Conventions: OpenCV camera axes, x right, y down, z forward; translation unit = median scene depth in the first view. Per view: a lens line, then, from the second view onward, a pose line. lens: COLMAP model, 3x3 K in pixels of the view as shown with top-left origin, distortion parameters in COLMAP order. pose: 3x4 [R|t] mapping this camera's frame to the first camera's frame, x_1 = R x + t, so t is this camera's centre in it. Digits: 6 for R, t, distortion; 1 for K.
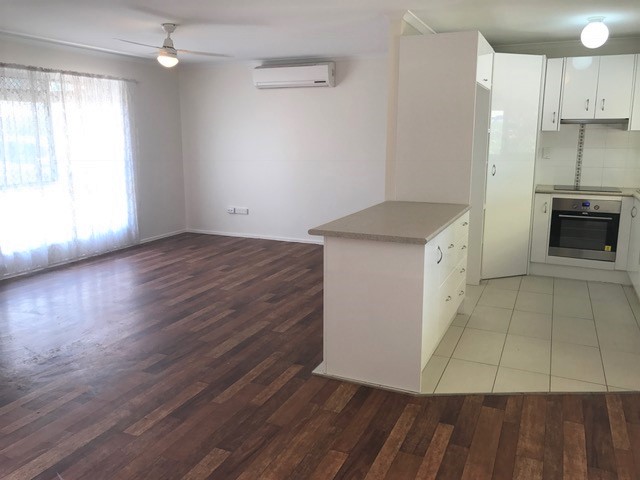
lens RADIAL K [[531.1, 0, 320.4], [0, 531.1, 235.0], [0, 0, 1]] dist [0.028234, -0.027010]
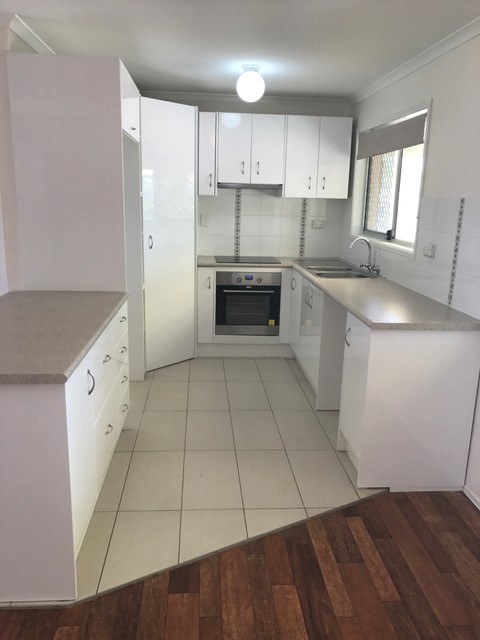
lens RADIAL K [[531.1, 0, 242.6], [0, 531.1, 318.7], [0, 0, 1]] dist [0.028234, -0.027010]
pose [[0.879472, -0.086104, 0.468097, 0.493662], [0.064228, 0.995974, 0.062531, -0.421924], [-0.471597, -0.024930, 0.881462, 1.852884]]
